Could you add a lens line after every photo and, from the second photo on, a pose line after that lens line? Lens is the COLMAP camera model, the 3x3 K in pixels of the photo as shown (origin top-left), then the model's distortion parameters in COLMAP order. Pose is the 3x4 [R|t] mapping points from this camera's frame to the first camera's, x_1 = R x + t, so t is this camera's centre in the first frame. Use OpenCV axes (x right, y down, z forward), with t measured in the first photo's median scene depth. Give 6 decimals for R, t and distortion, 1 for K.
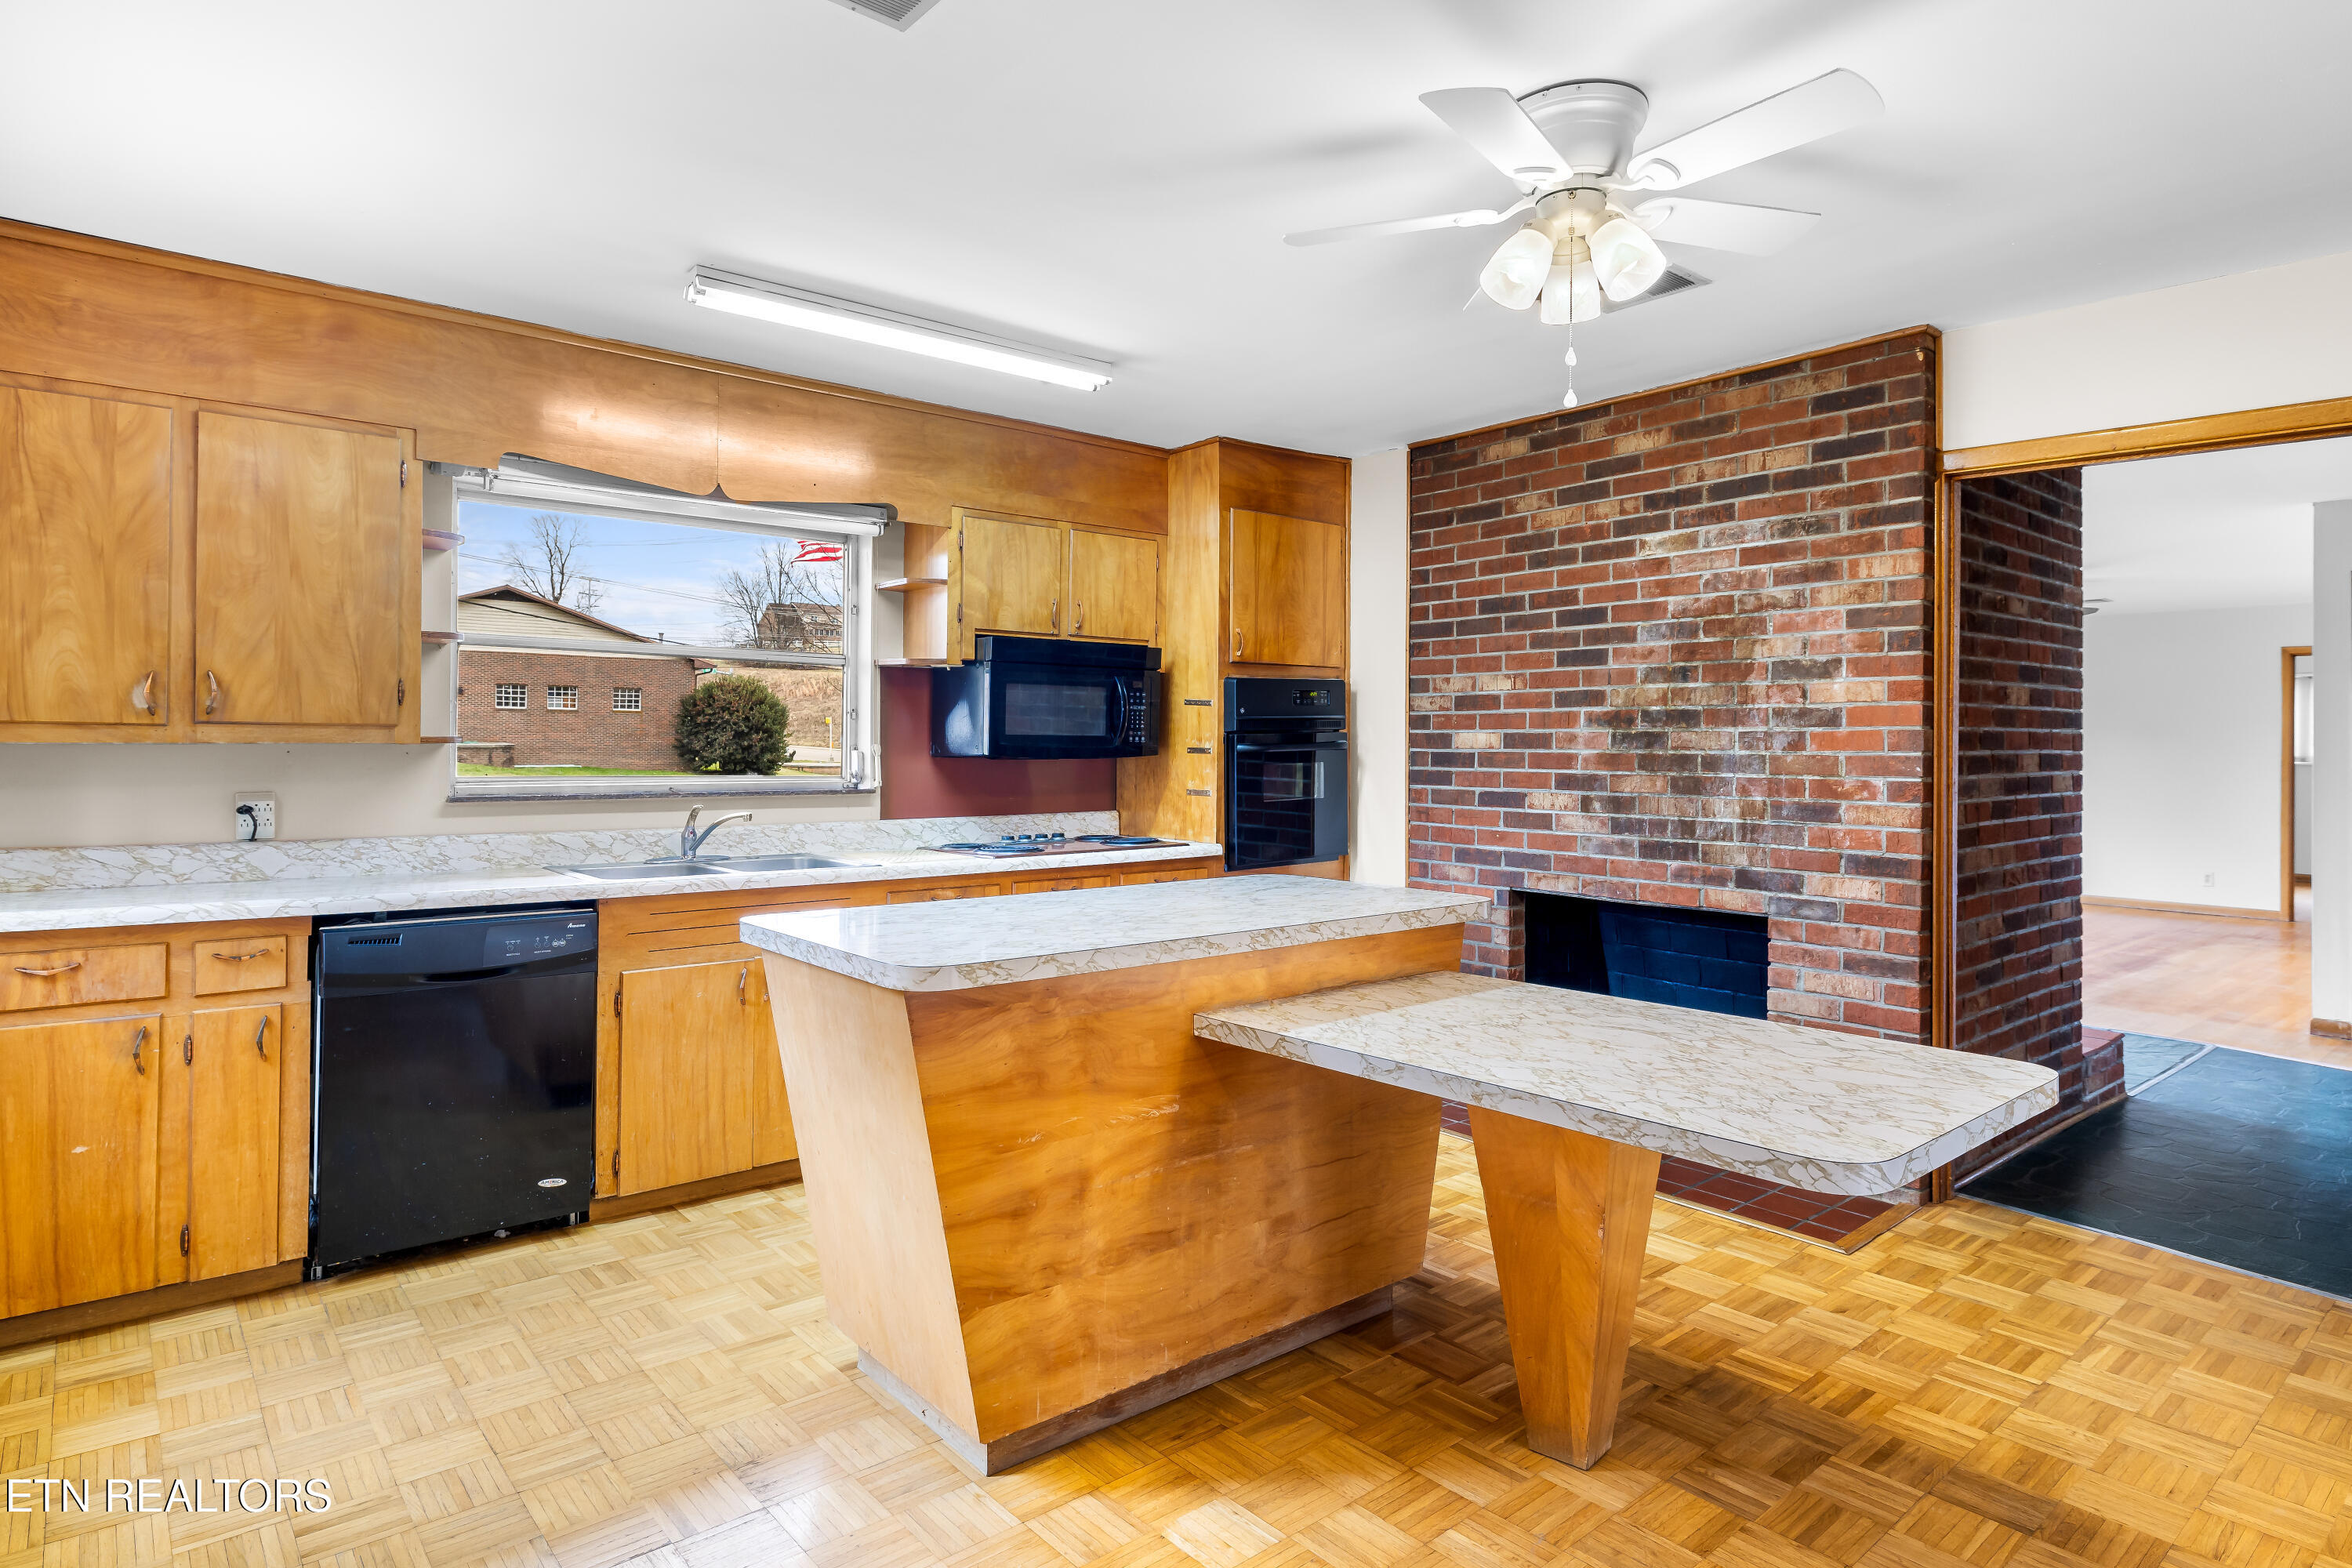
lens RADIAL K [[1290.6, 0, 1175.8], [0, 1290.6, 775.7], [0, 0, 1]] dist [0.002464, -0.001598]
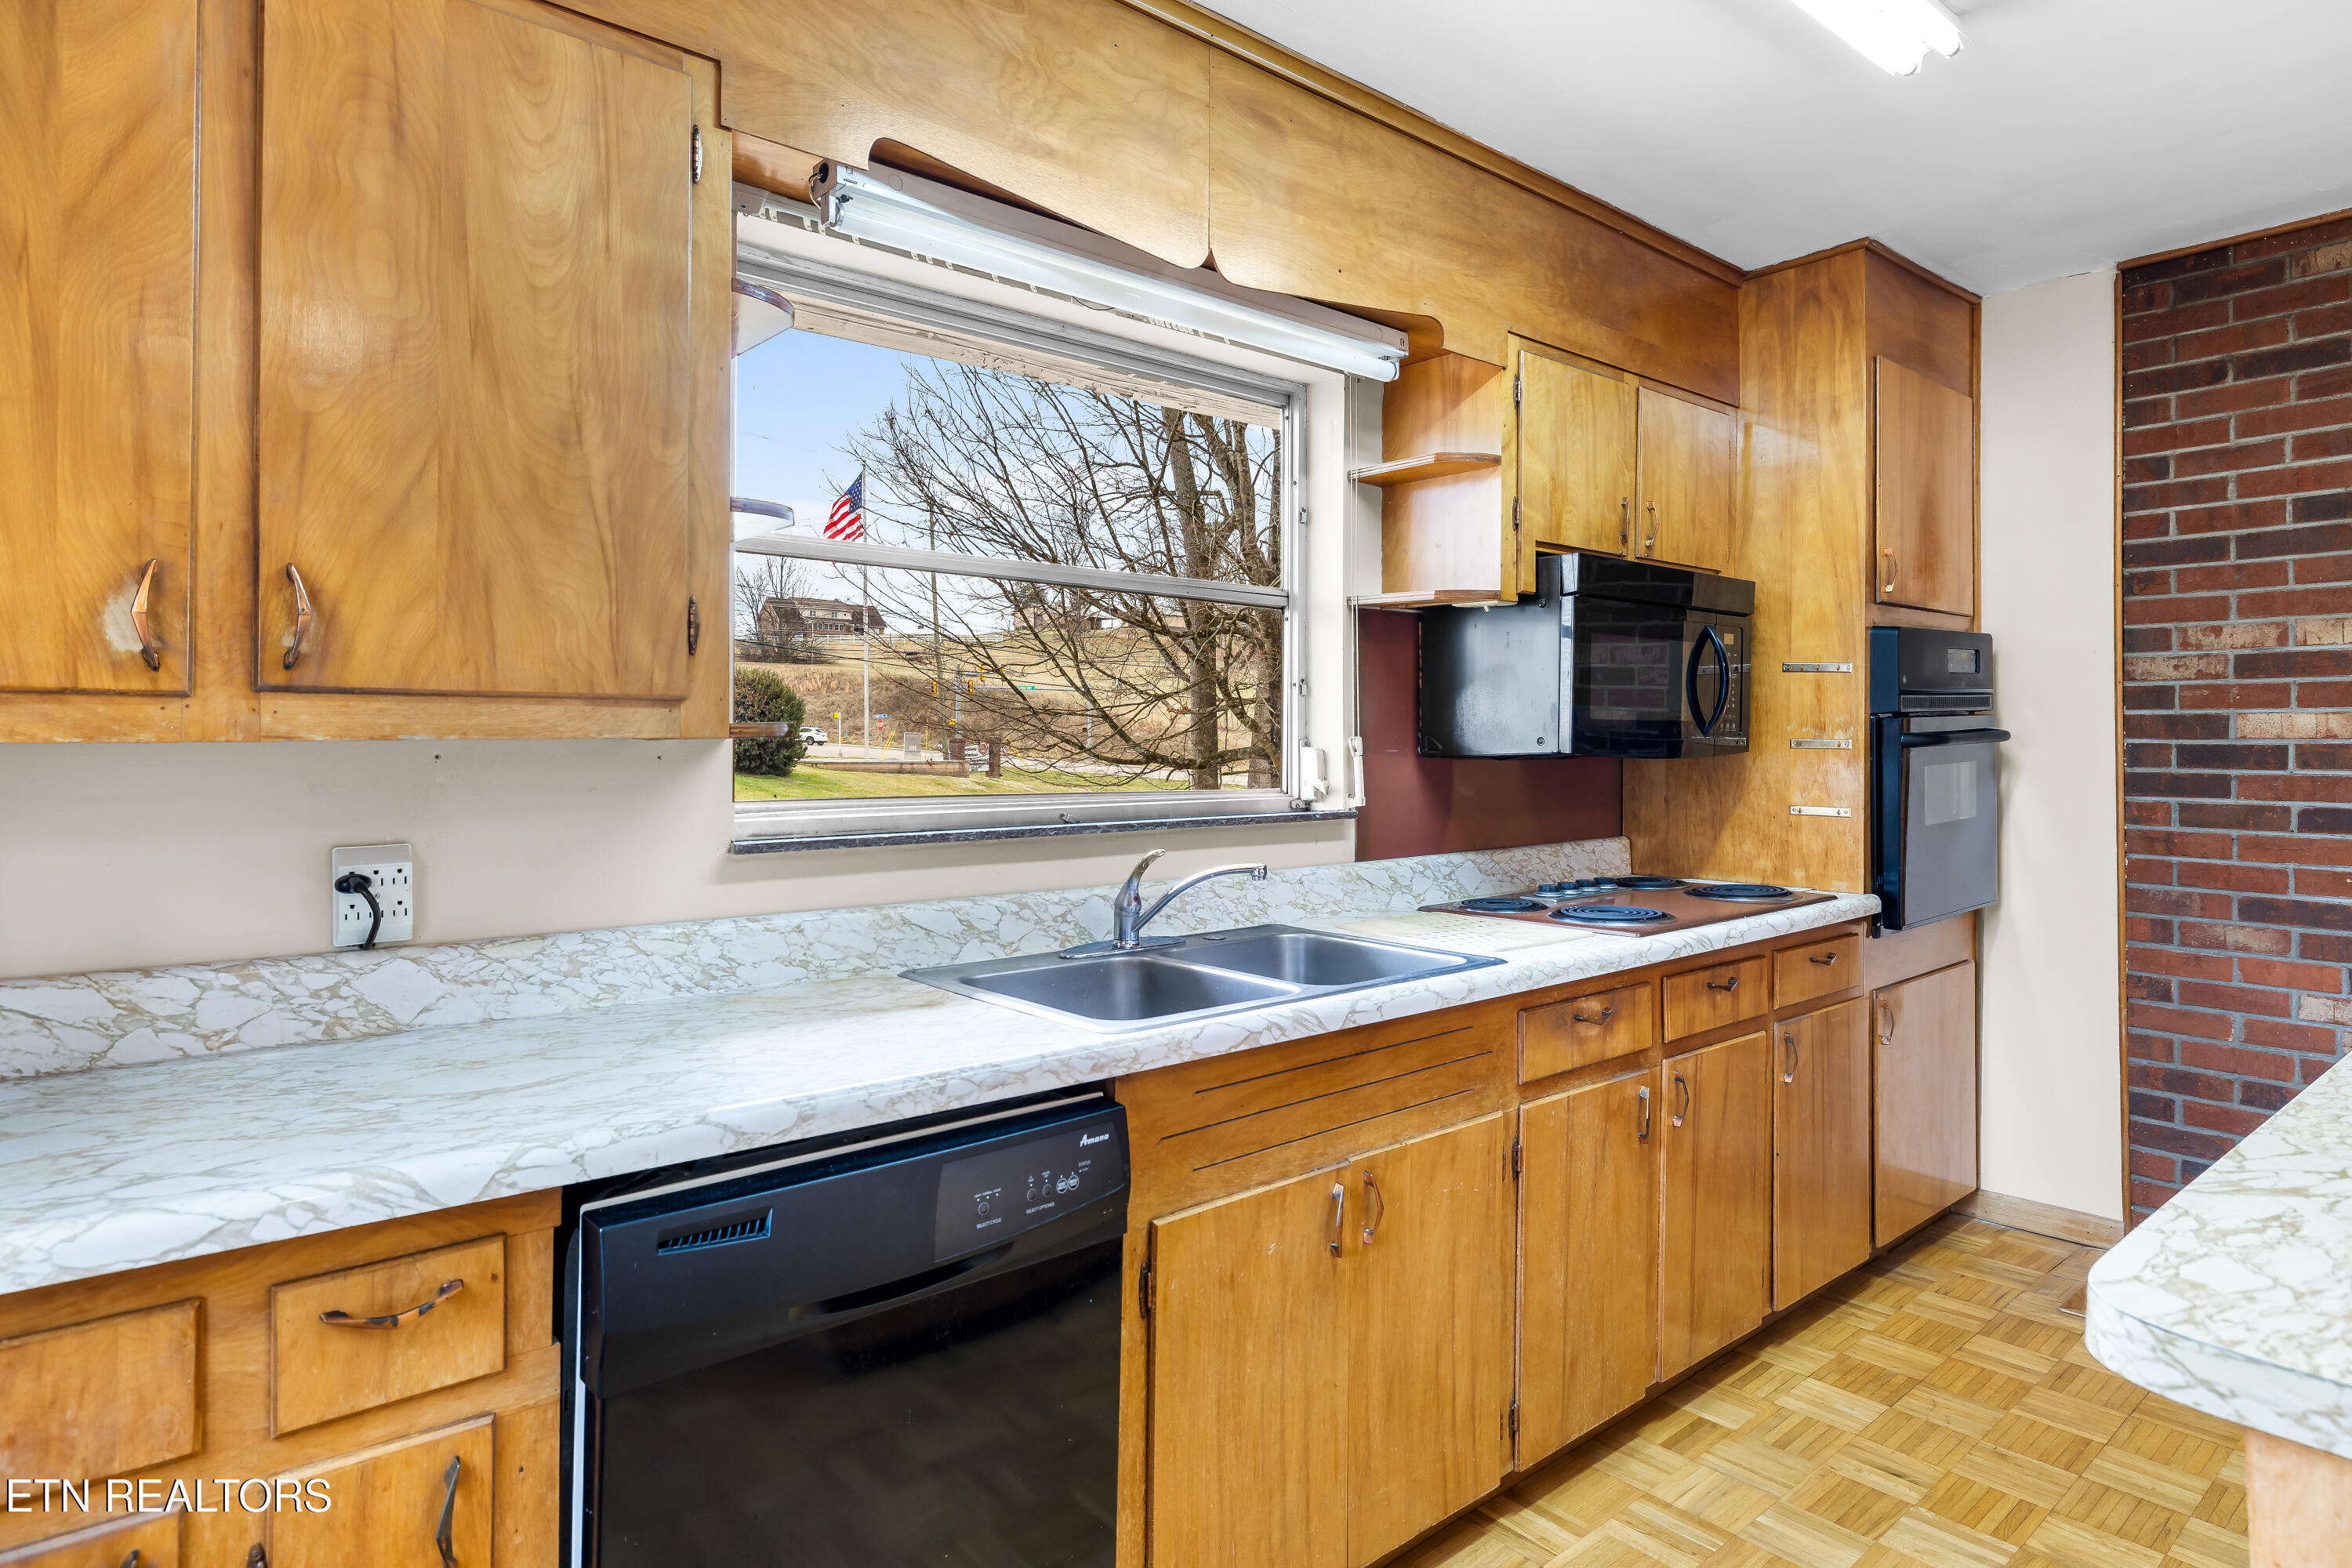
lens RADIAL K [[1290.6, 0, 1175.2], [0, 1290.6, 763.9], [0, 0, 1]] dist [0.002464, -0.001598]
pose [[0.999979, -0.005202, 0.003853, -0.396814], [0.005217, 0.999978, -0.004070, -0.011893], [-0.003832, 0.004090, 0.999984, 0.497543]]
